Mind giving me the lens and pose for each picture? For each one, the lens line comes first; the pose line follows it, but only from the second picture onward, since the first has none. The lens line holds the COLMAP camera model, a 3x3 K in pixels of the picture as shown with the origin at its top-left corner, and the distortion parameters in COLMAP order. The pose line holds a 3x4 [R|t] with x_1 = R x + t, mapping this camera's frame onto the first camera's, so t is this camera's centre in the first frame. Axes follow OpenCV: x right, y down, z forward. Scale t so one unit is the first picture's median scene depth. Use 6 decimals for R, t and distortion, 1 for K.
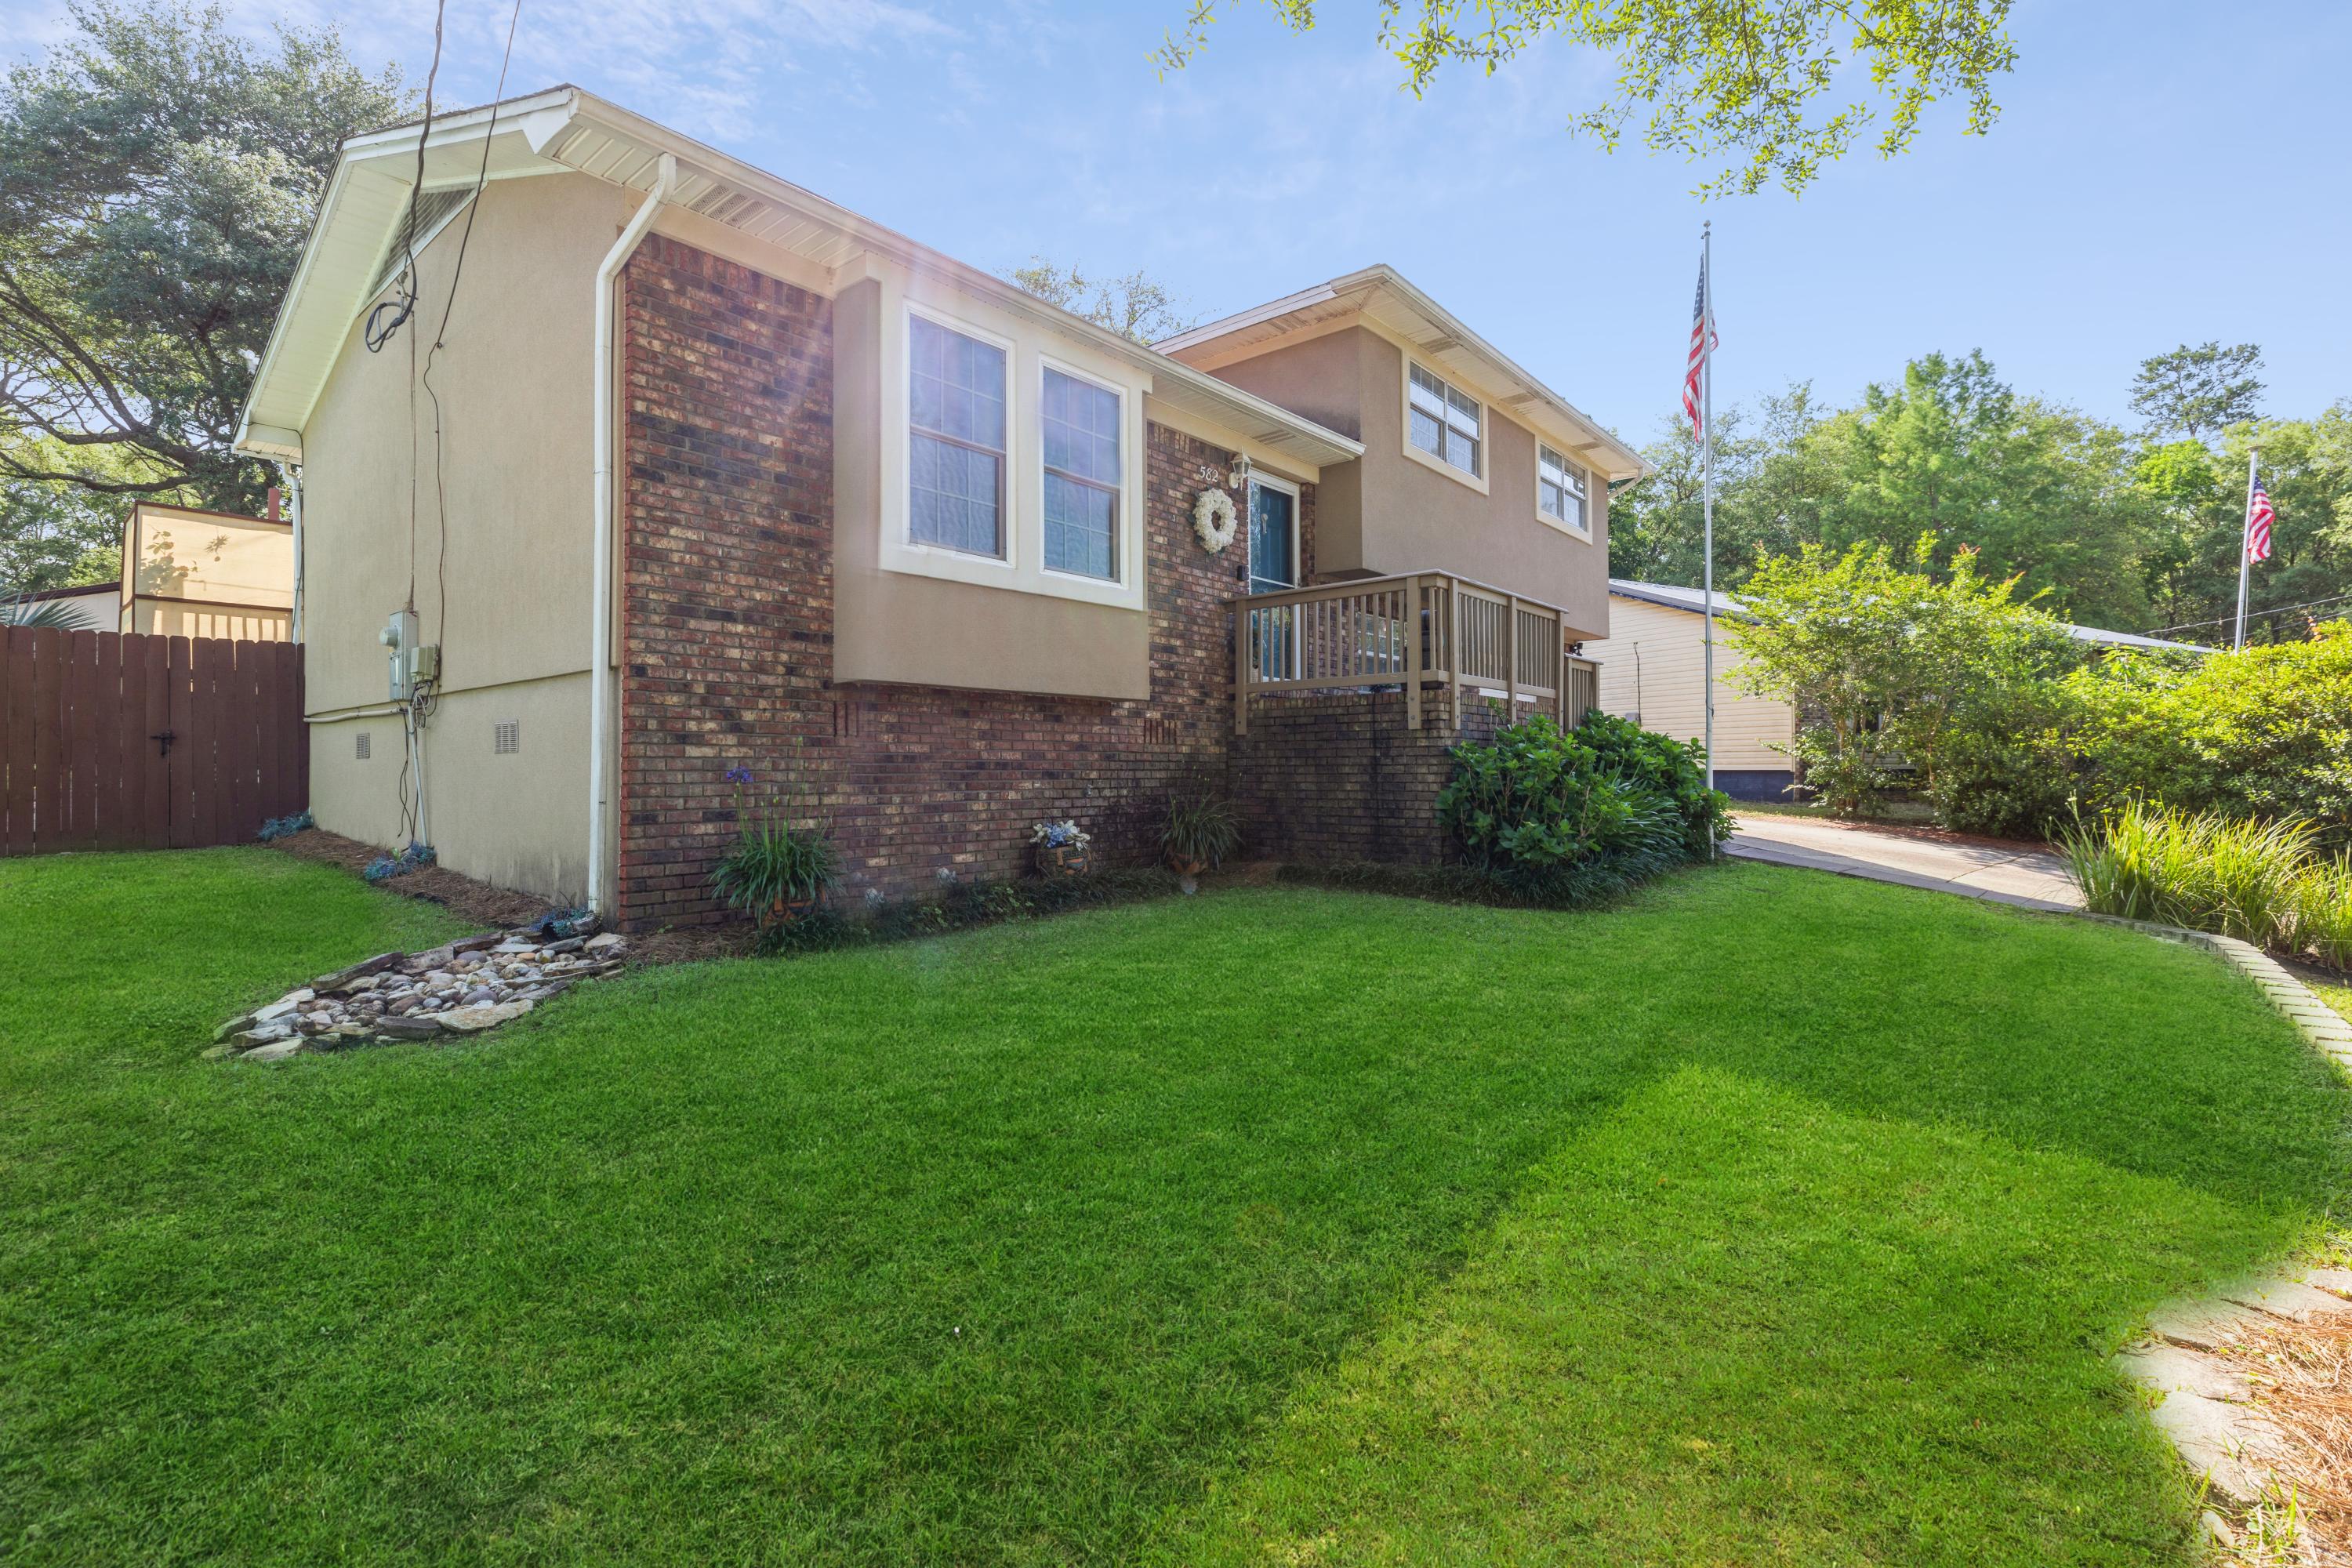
lens RADIAL K [[1066.5, 0, 1175.2], [0, 1066.5, 782.4], [0, 0, 1]] dist [0.009657, -0.002065]
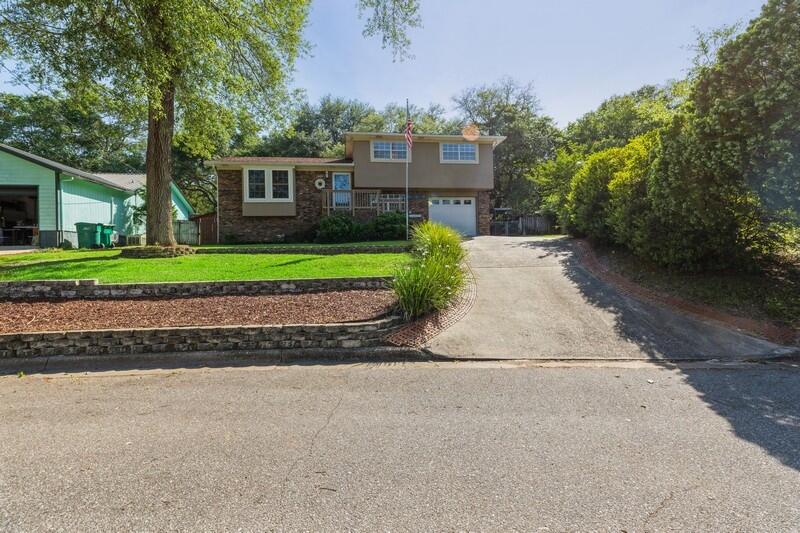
lens RADIAL K [[362.7, 0, 400.6], [0, 362.7, 260.4], [0, 0, 1]] dist [0.009657, -0.002065]
pose [[0.748853, -0.003666, -0.662726, 1.693369], [0.012113, 0.999893, 0.008157, 0.162764], [0.662625, -0.014136, 0.748818, -0.207415]]
